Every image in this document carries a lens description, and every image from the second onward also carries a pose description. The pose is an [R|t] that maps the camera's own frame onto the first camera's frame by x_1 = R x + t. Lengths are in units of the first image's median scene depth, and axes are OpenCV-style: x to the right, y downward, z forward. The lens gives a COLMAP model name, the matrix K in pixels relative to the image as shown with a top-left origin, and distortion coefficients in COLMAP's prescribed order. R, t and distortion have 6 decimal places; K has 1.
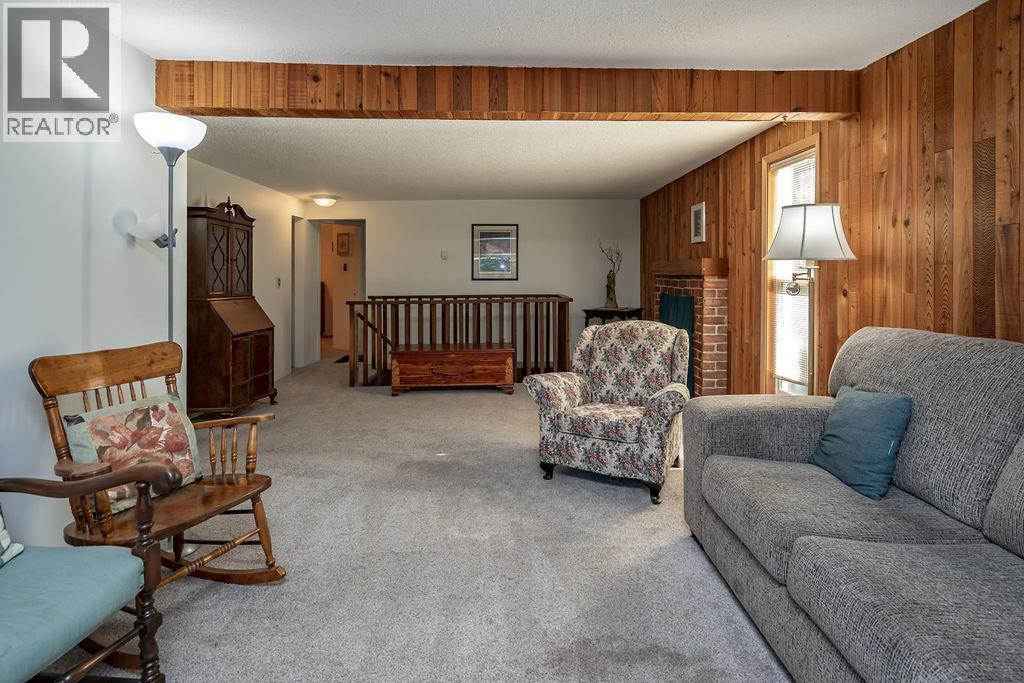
lens RADIAL K [[507.4, 0, 512.0], [0, 507.4, 275.6], [0, 0, 1]] dist [0.003055, 0.001085]
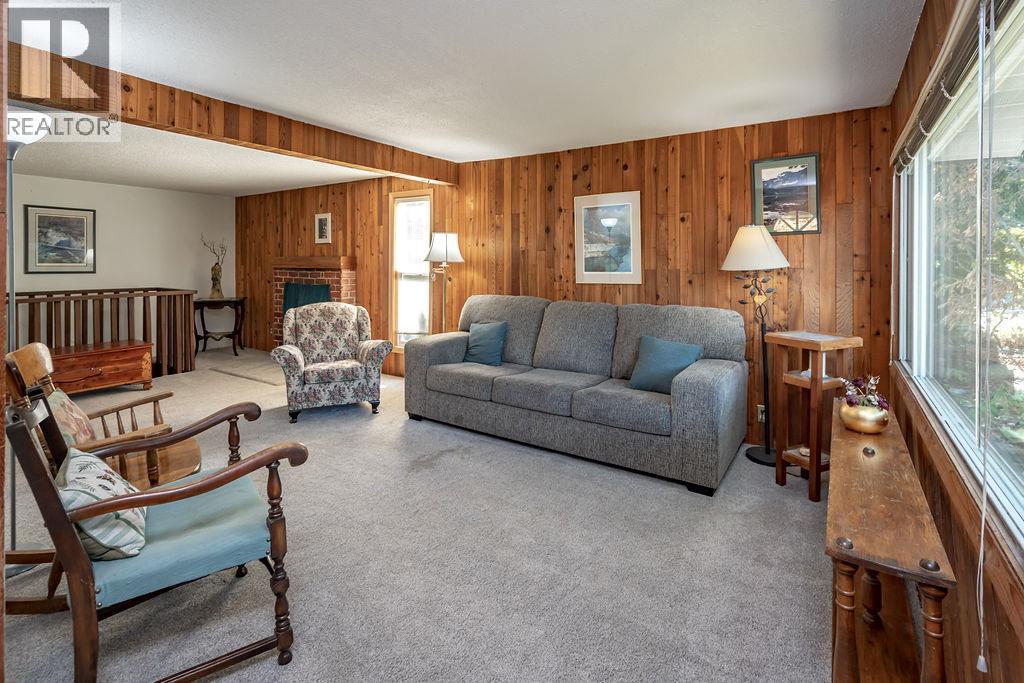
lens RADIAL K [[486.3, 0, 510.2], [0, 486.3, 267.0], [0, 0, 1]] dist [0.001530, 0.000450]
pose [[0.582909, -0.001432, 0.812536, -0.636926], [-0.002854, 0.999989, 0.003809, -0.017125], [-0.812532, -0.004539, 0.582899, -0.210333]]
